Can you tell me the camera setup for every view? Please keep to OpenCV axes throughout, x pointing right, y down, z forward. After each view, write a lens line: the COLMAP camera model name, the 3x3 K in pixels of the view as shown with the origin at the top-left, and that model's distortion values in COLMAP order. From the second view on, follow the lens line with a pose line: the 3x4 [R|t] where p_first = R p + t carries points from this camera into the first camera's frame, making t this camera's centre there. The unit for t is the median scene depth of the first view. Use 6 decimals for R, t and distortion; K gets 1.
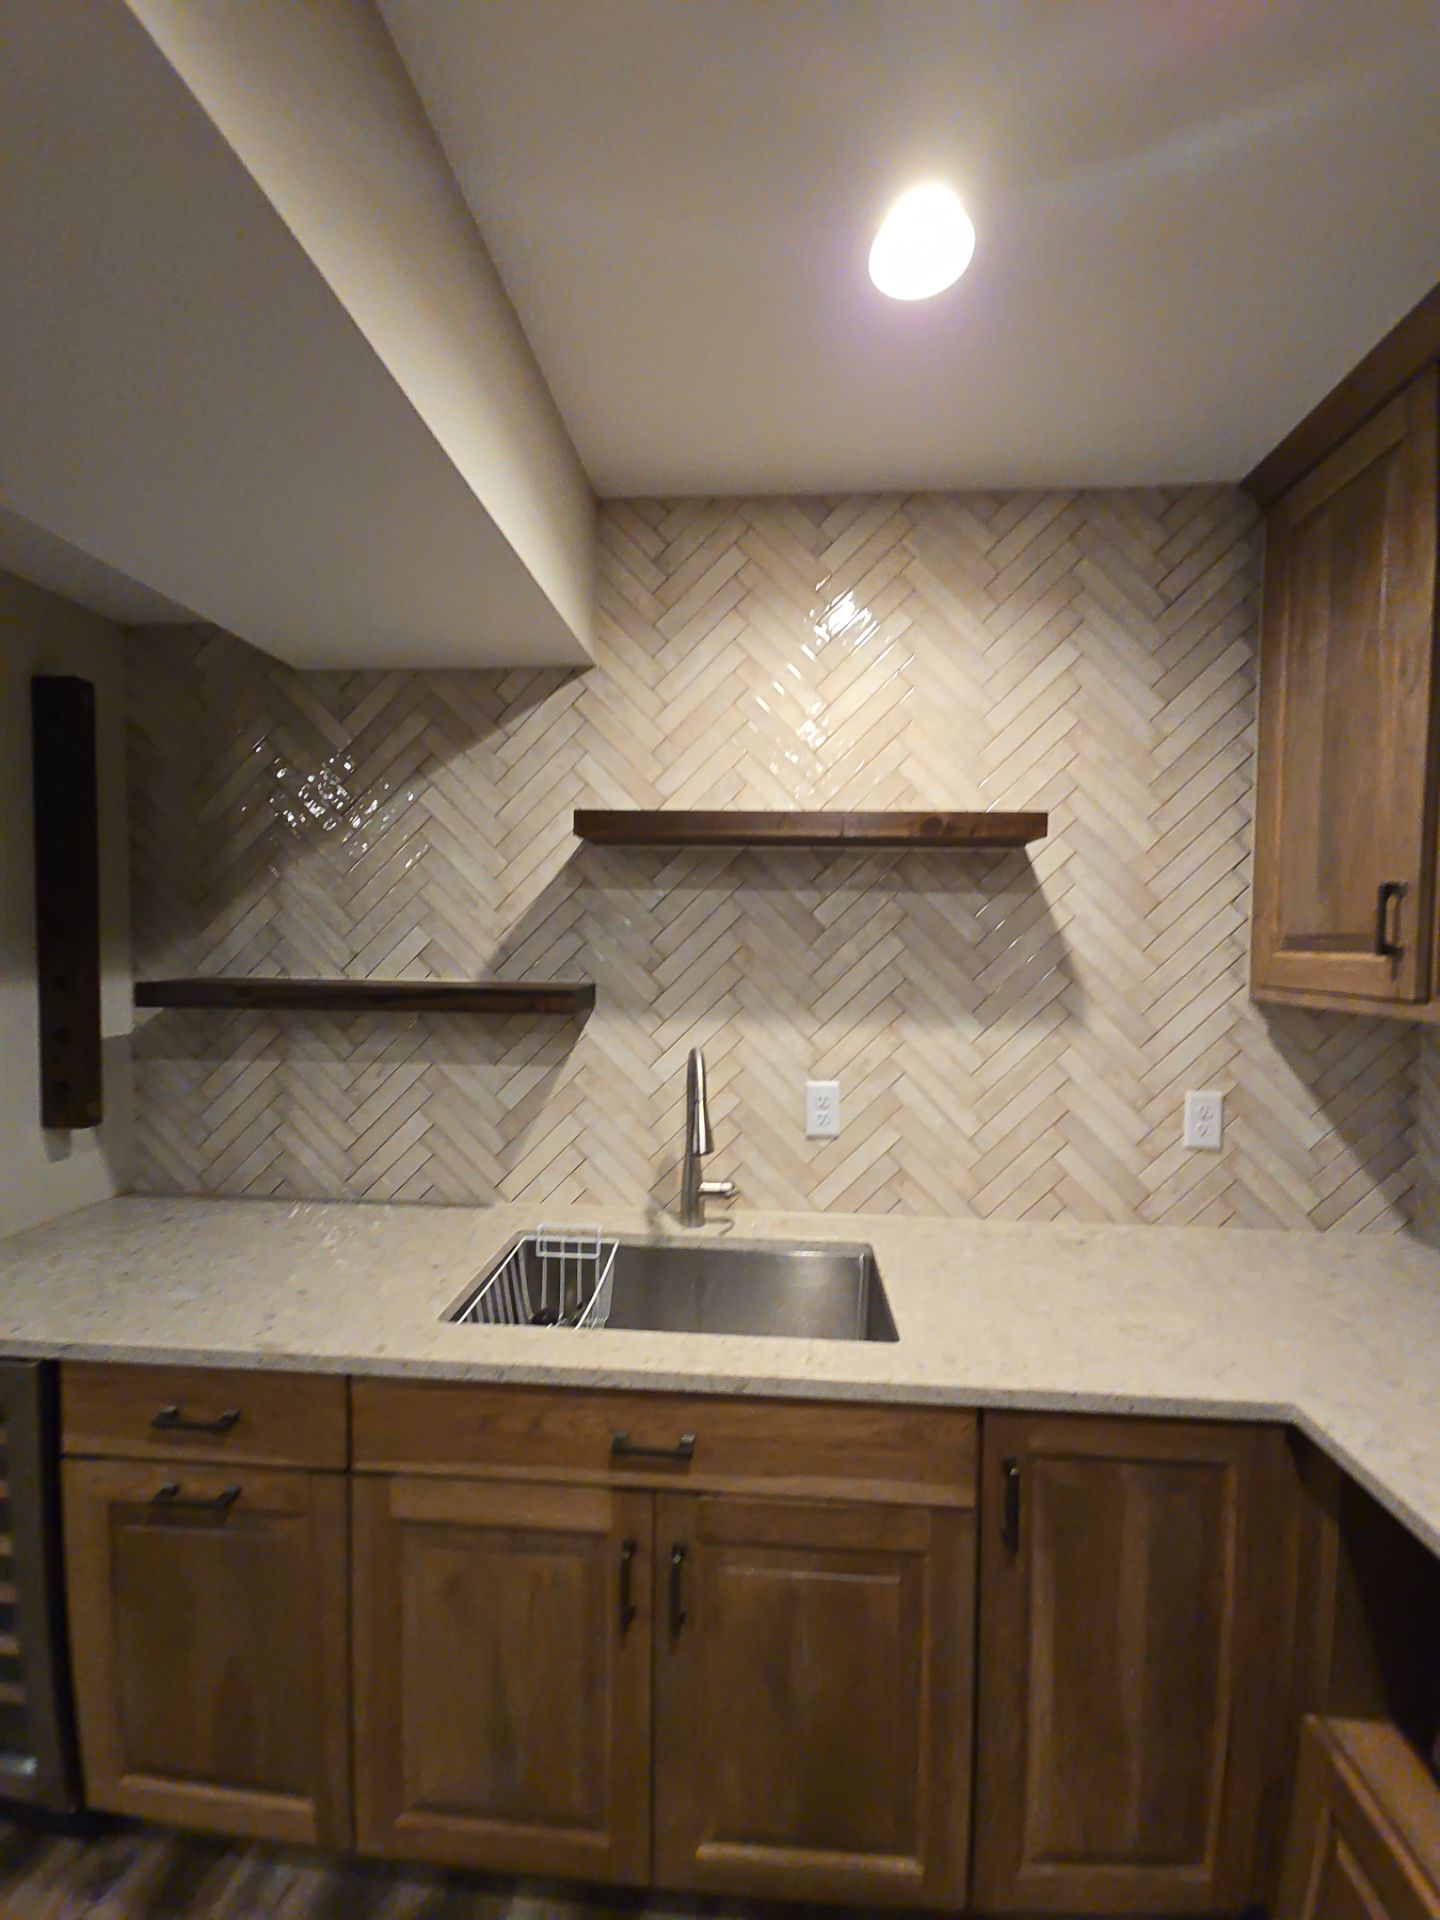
lens RADIAL K [[776.8, 0, 722.8], [0, 776.8, 967.3], [0, 0, 1]] dist [0.005643, -0.003521]
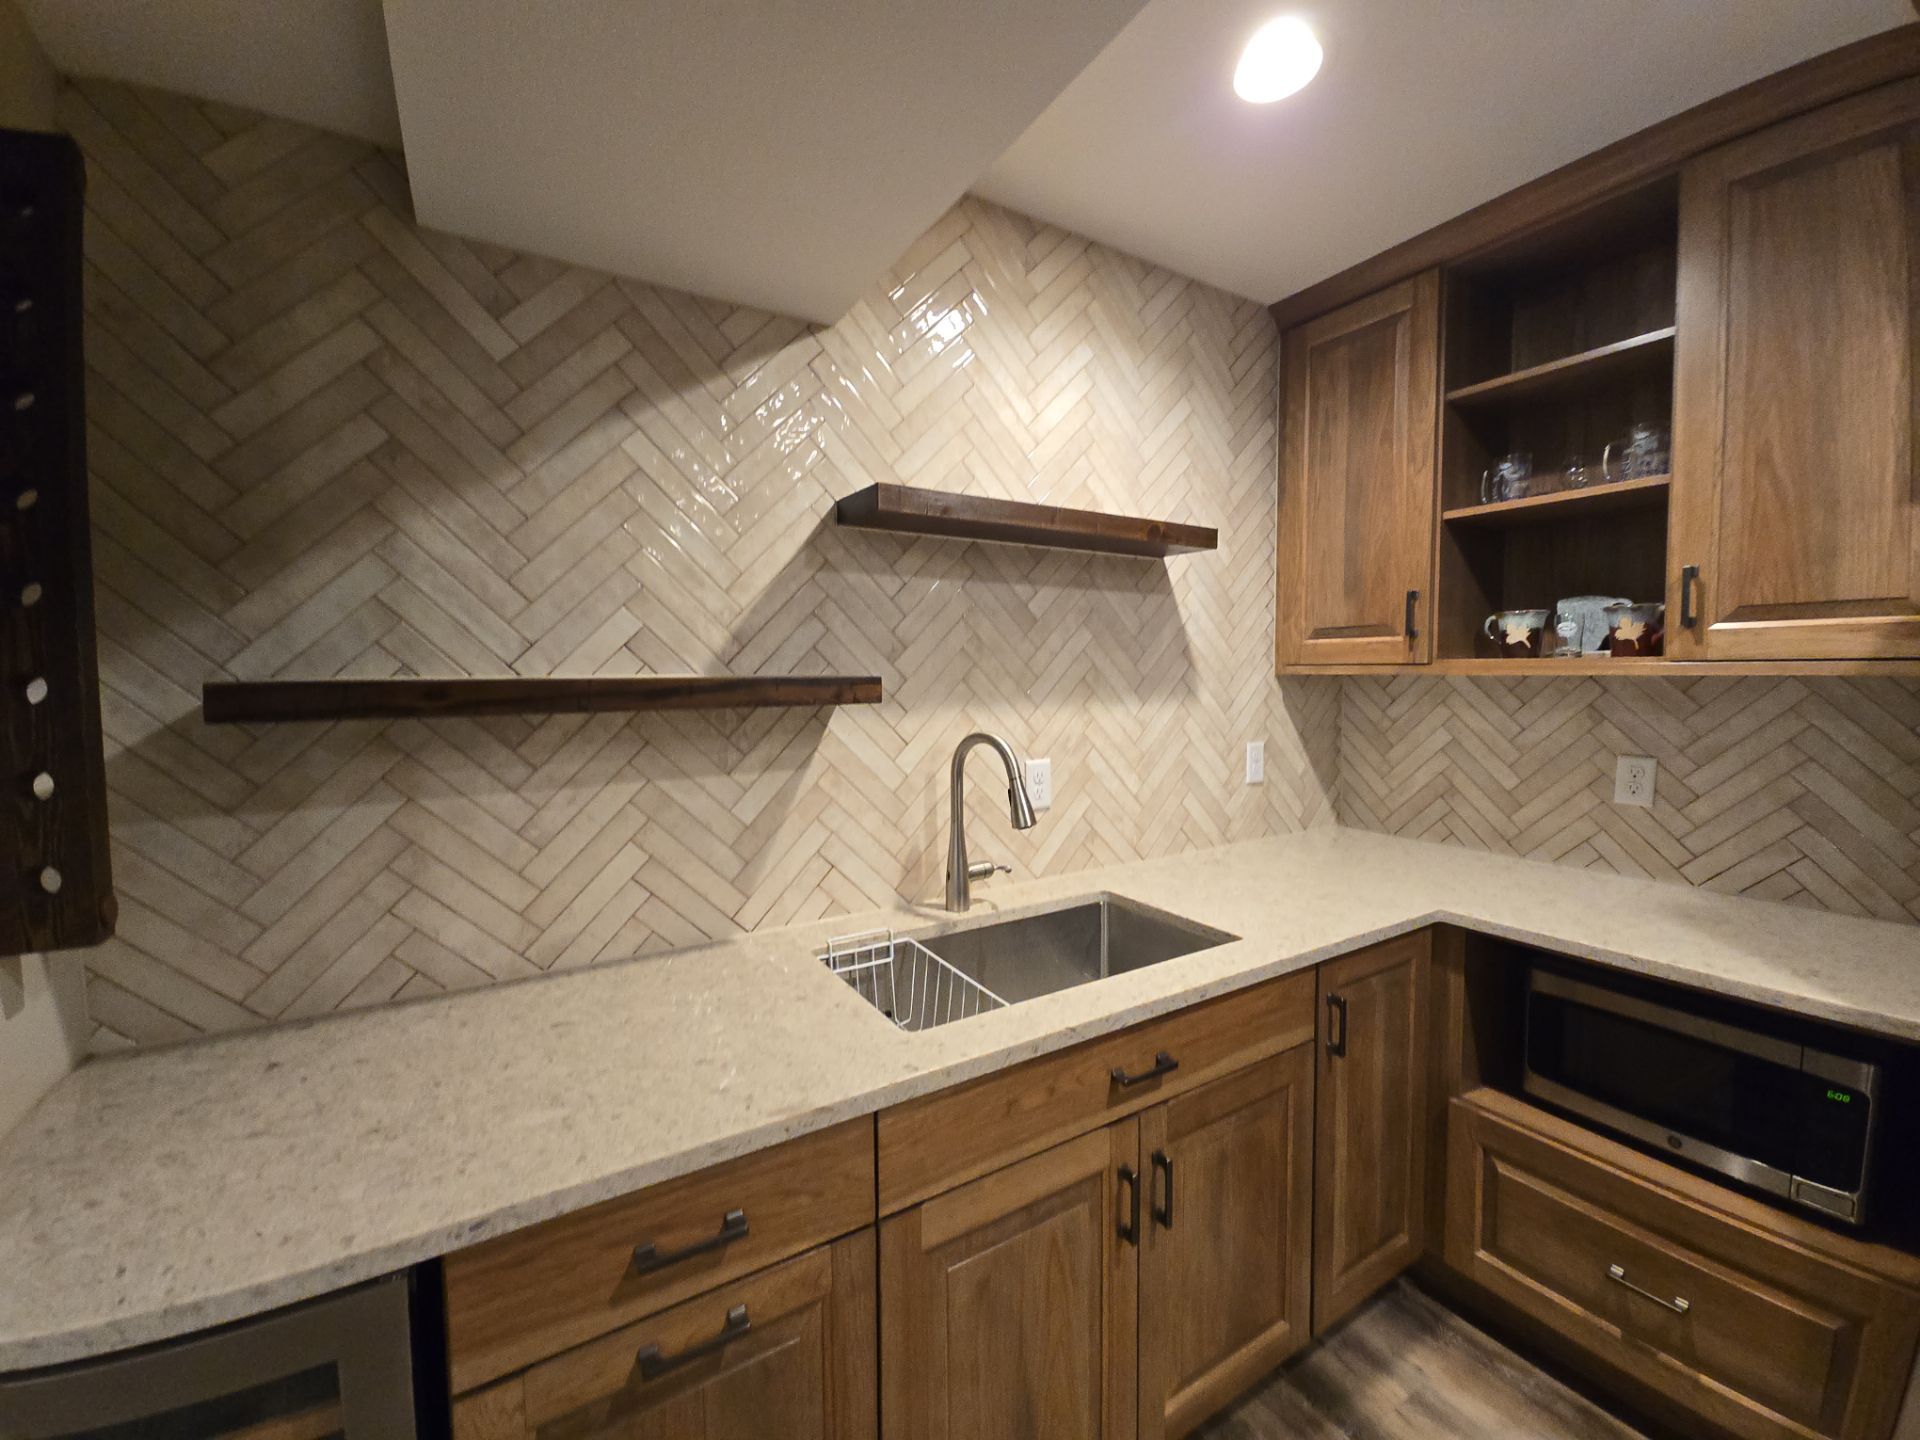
lens RADIAL K [[776.8, 0, 968.0], [0, 776.8, 713.8], [0, 0, 1]] dist [0.005643, -0.003521]
pose [[0.809153, -0.049261, 0.585530, -0.609962], [0.035759, 0.998761, 0.034610, 0.041559], [-0.586509, -0.007066, 0.809912, 0.171360]]
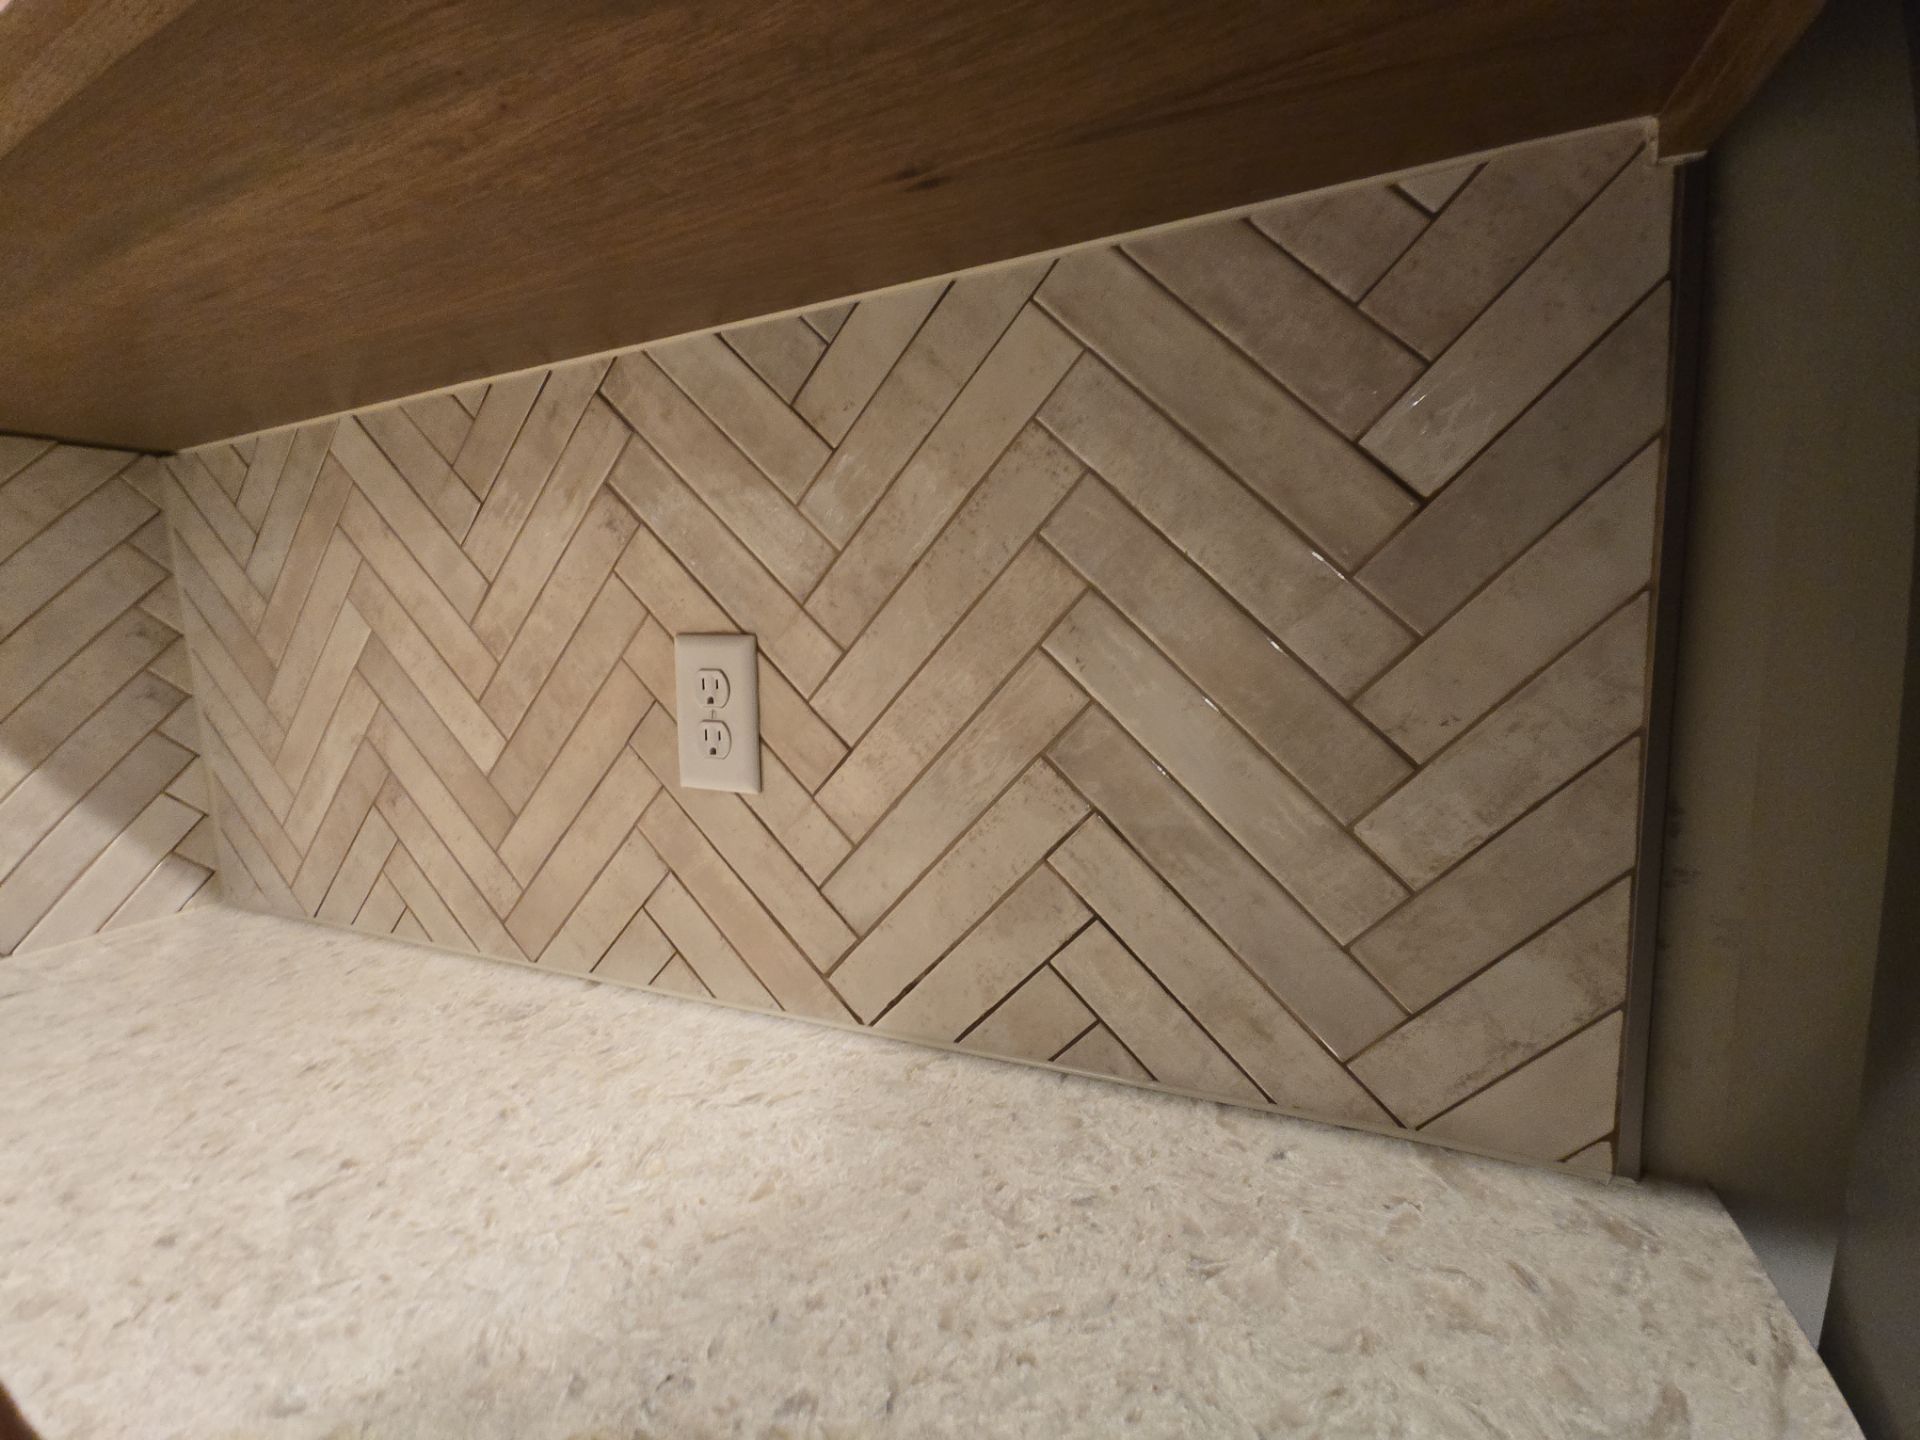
lens RADIAL K [[777.9, 0, 973.0], [0, 777.9, 717.7], [0, 0, 1]] dist [-0.000420, -0.000460]
pose [[0.322767, -0.131426, 0.937309, 0.540001], [0.067370, 0.990991, 0.115754, 0.181061], [-0.944078, 0.025785, 0.328713, 0.291532]]
